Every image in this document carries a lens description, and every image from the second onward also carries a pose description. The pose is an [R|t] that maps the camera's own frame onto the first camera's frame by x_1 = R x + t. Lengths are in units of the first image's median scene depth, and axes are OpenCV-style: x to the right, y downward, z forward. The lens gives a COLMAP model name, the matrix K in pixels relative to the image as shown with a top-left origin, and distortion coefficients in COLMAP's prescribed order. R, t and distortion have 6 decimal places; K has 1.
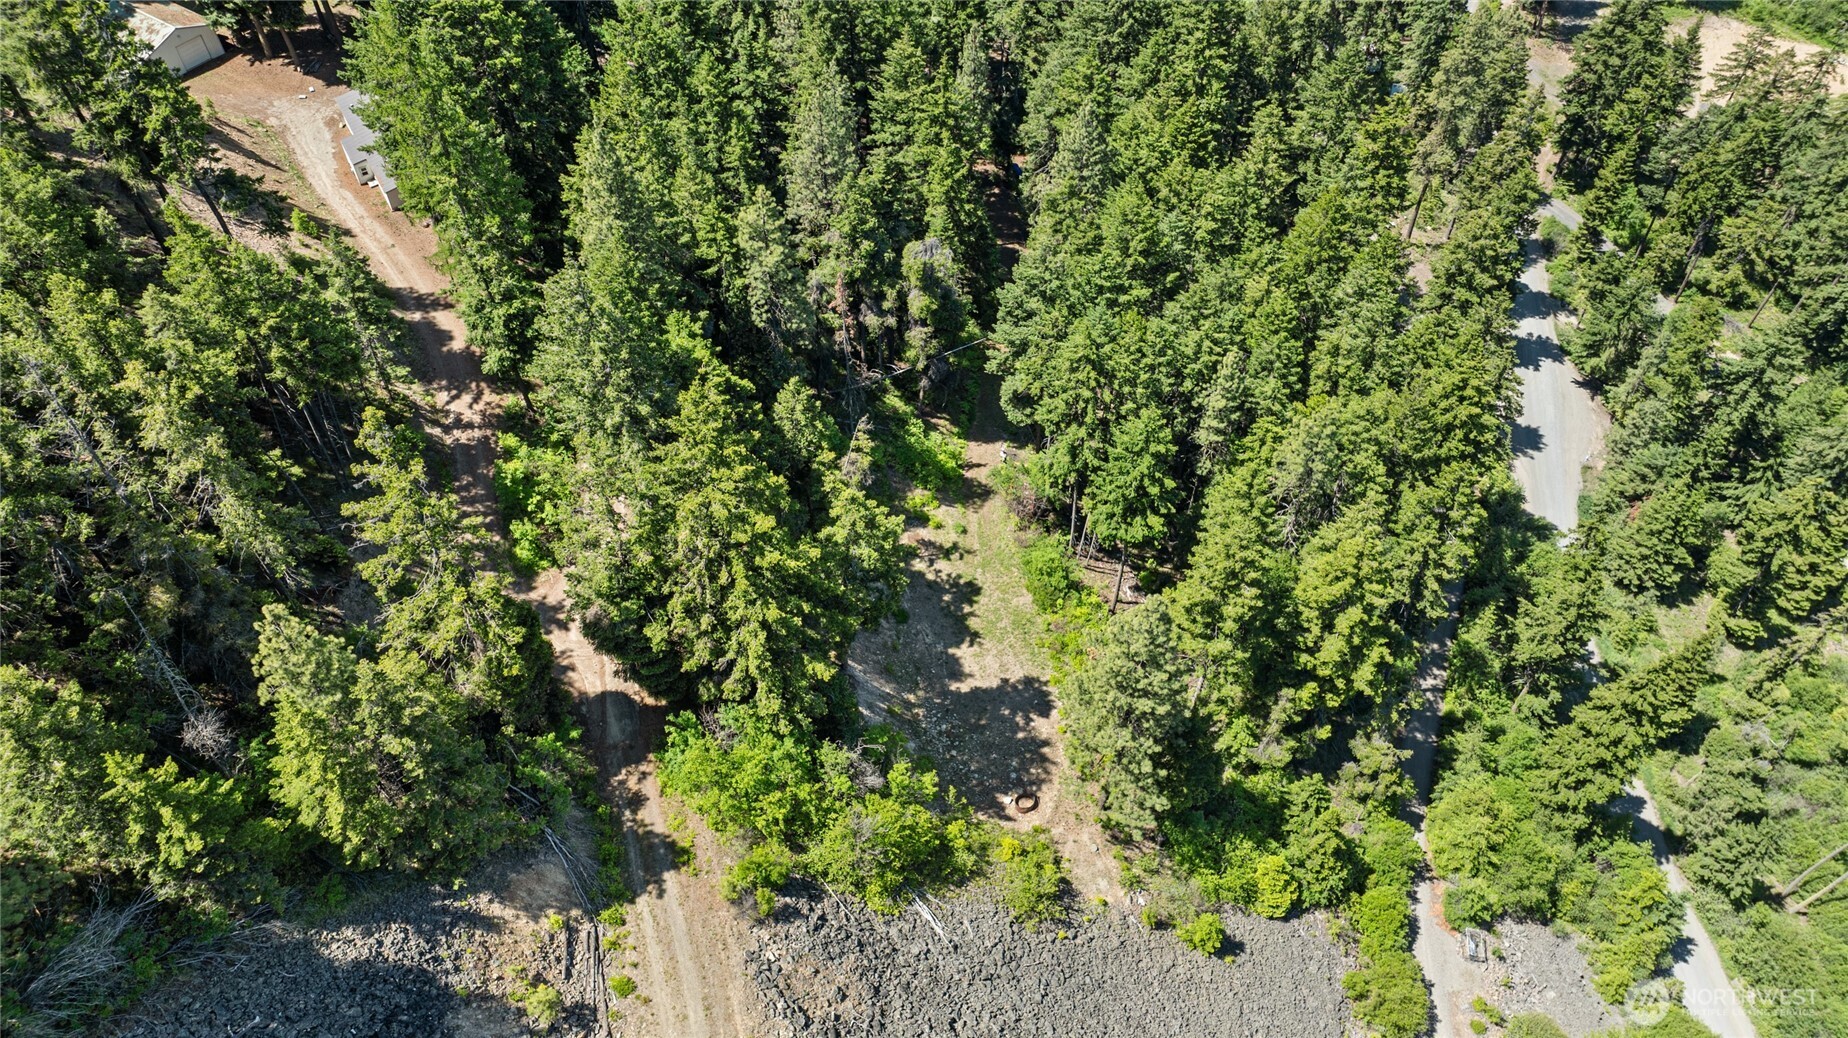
lens RADIAL K [[1305.7, 0, 923.4], [0, 1305.7, 516.4], [0, 0, 1]] dist [-0.027478, 0.023159]
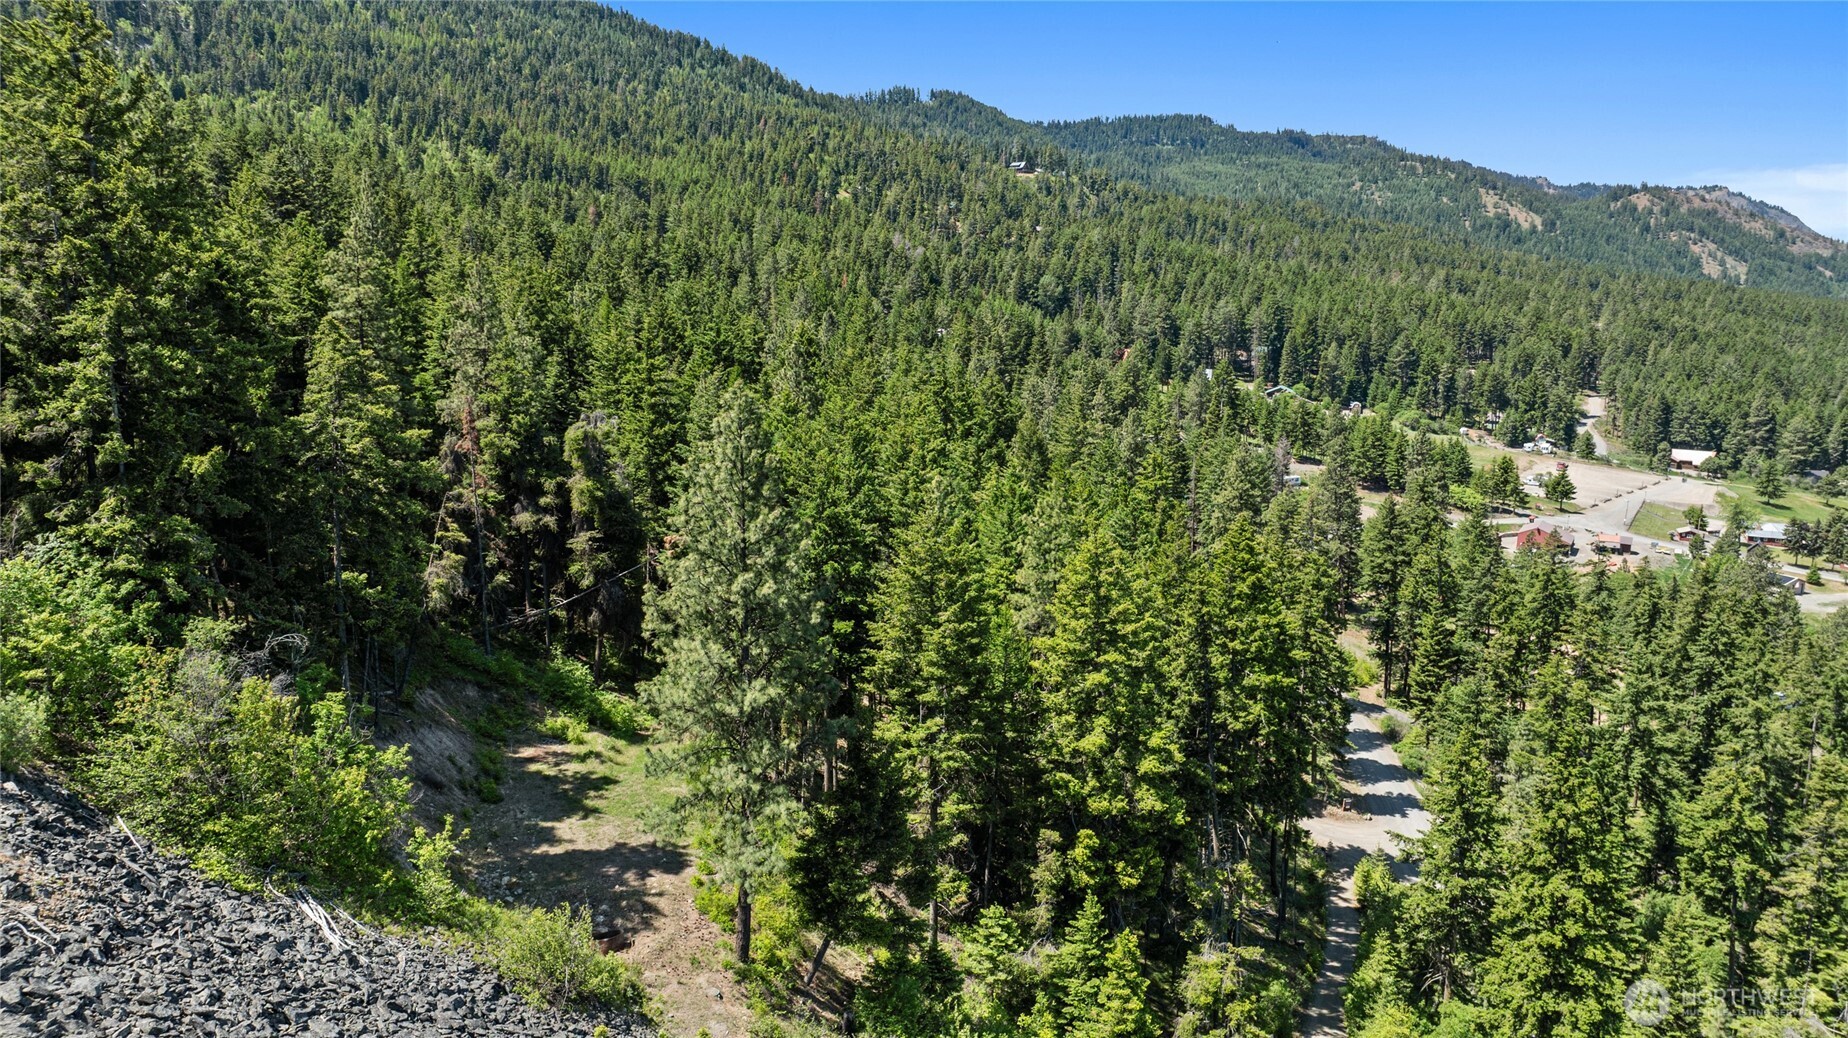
lens RADIAL K [[1305.7, 0, 937.4], [0, 1305.7, 513.9], [0, 0, 1]] dist [-0.027478, 0.023159]
pose [[0.997021, -0.013093, 0.076007, 0.172790], [0.058796, 0.766833, -0.639148, 0.426107], [-0.049916, 0.641713, 0.765319, 0.384014]]
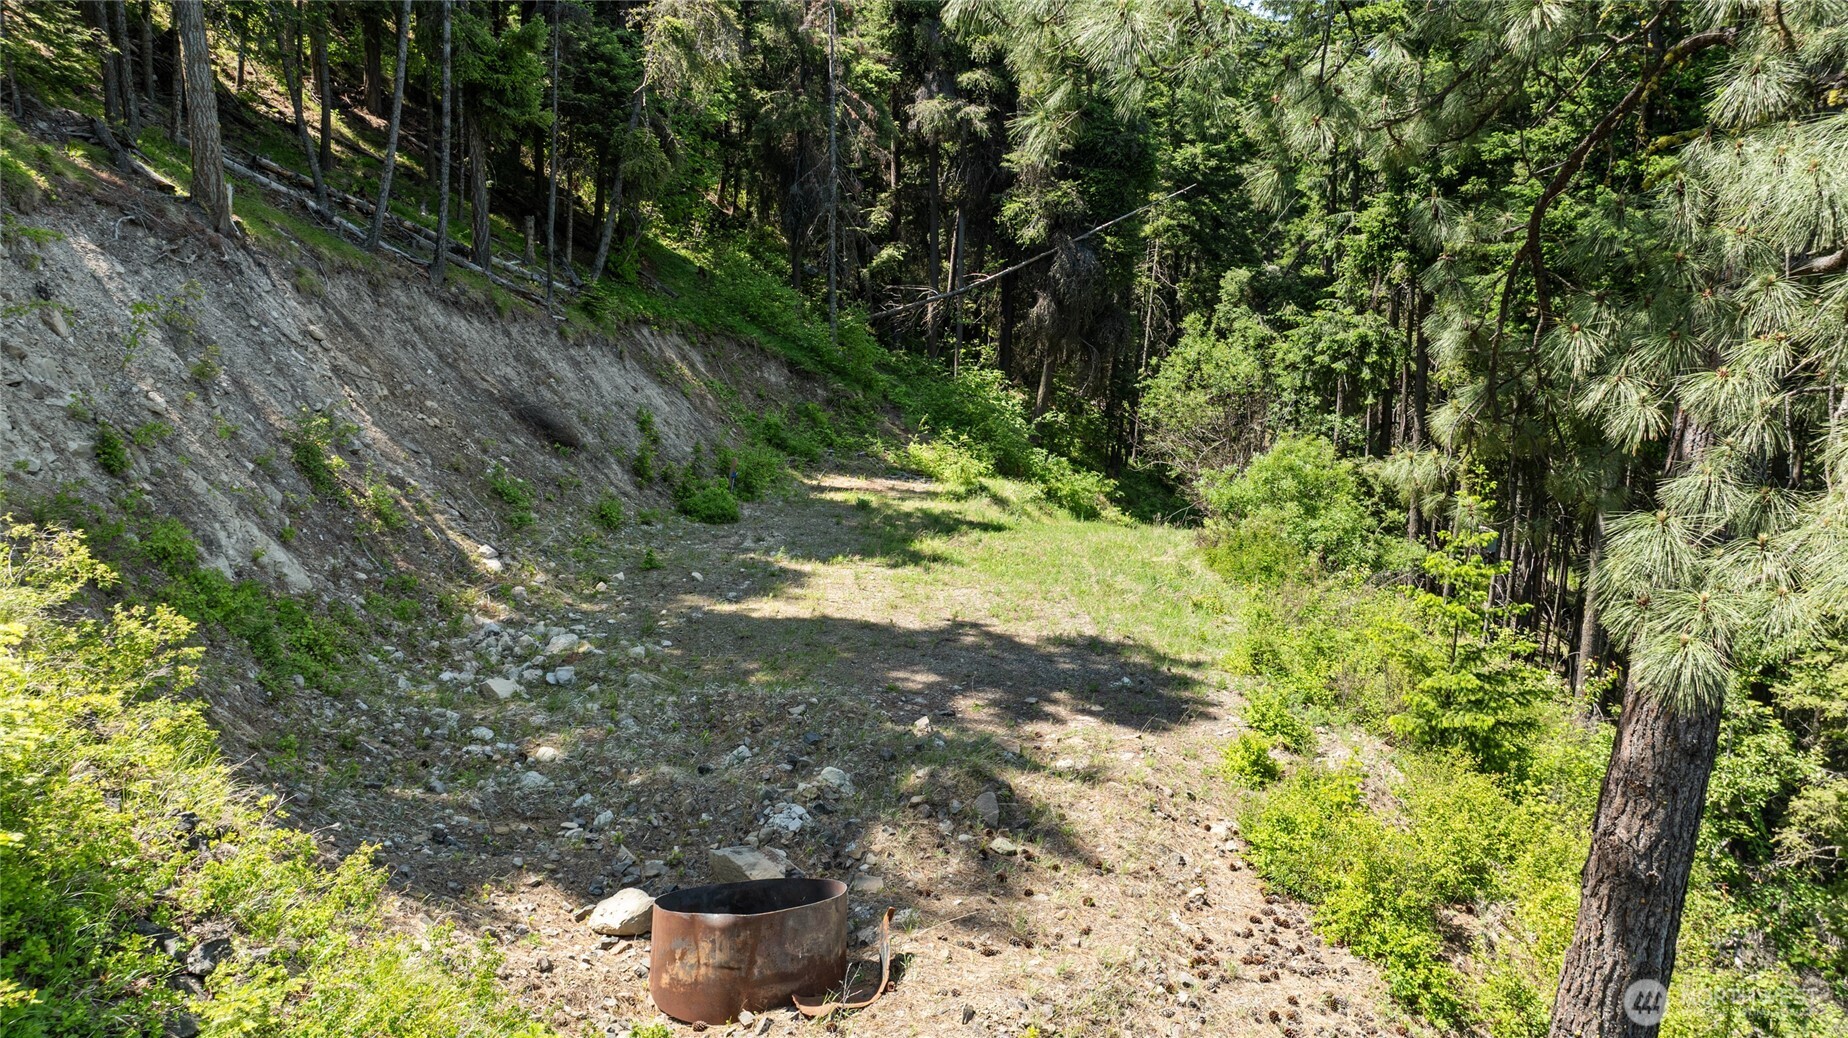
lens RADIAL K [[1305.7, 0, 928.5], [0, 1305.7, 513.0], [0, 0, 1]] dist [-0.027478, 0.023159]
pose [[0.947992, 0.076661, -0.308923, 0.112623], [-0.261352, 0.741456, -0.618012, 0.234965], [0.181675, 0.666608, 0.722930, 0.847467]]
